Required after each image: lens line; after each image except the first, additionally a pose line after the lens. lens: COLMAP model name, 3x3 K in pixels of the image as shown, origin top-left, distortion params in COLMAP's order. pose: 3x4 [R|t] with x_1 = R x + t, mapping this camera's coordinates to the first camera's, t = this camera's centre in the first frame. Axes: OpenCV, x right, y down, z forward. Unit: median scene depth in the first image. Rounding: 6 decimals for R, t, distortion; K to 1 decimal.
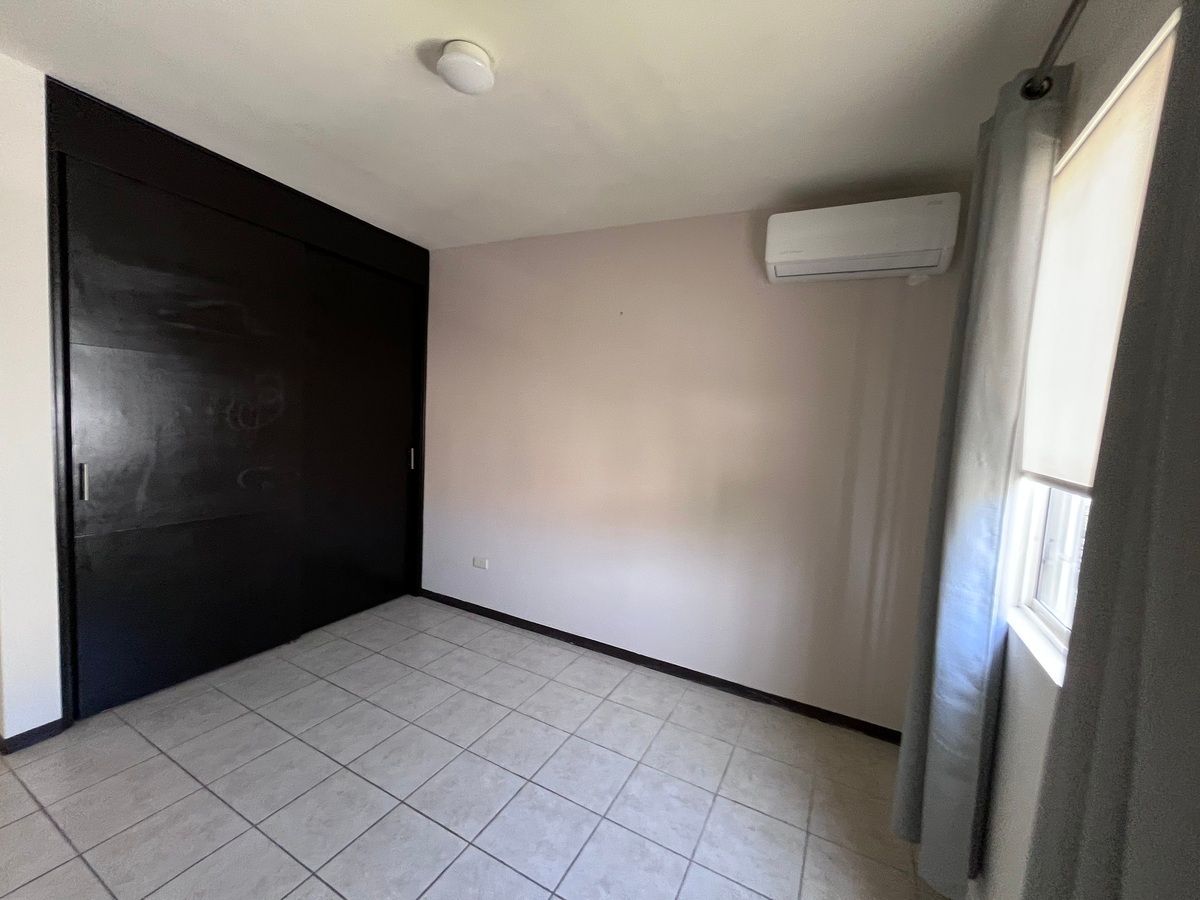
lens RADIAL K [[487.5, 0, 593.6], [0, 487.5, 450.7], [0, 0, 1]] dist [-0.004244, 0.002441]
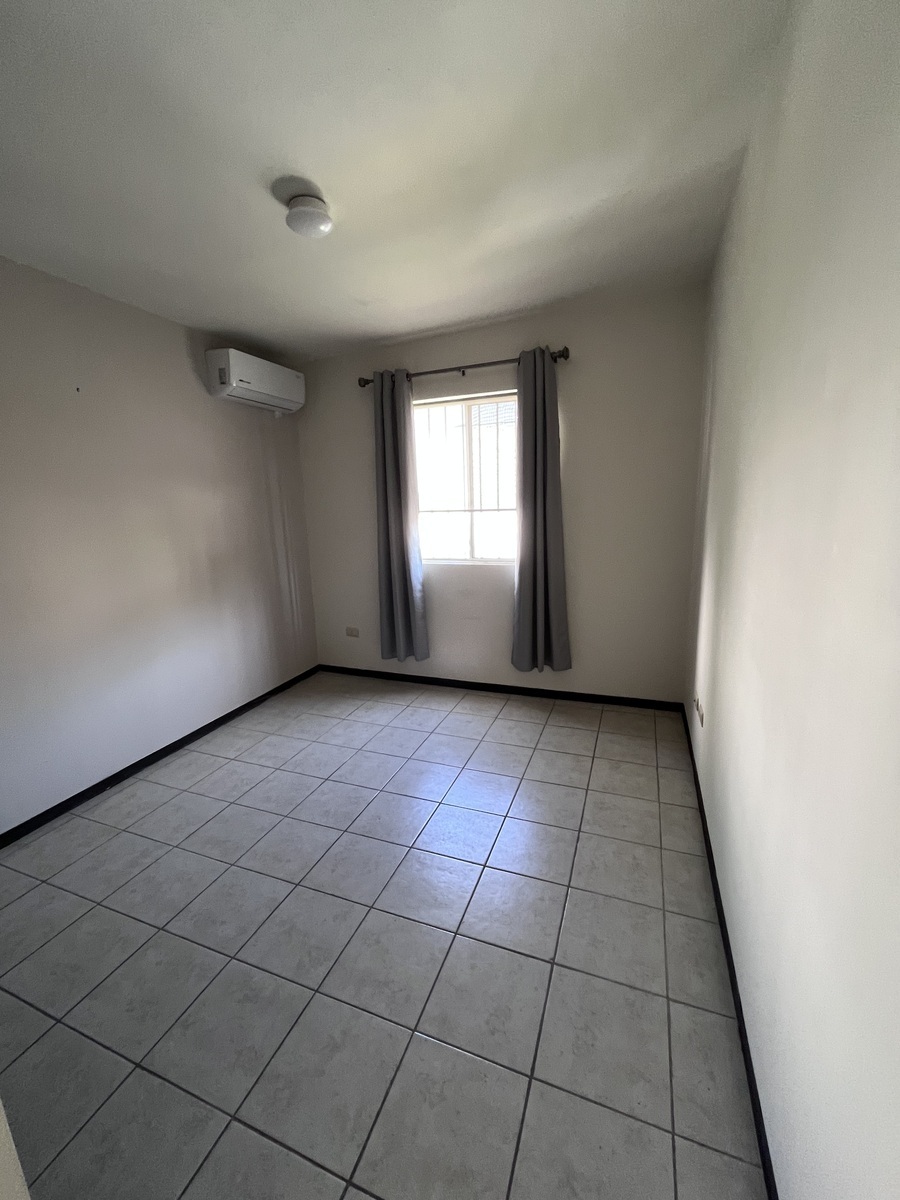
lens RADIAL K [[487.5, 0, 445.8], [0, 487.5, 598.9], [0, 0, 1]] dist [-0.004244, 0.002441]
pose [[-0.110568, -0.250973, 0.961659, -1.137292], [0.111104, 0.958405, 0.262899, -0.106022], [-0.987639, 0.135913, -0.078084, 0.597182]]
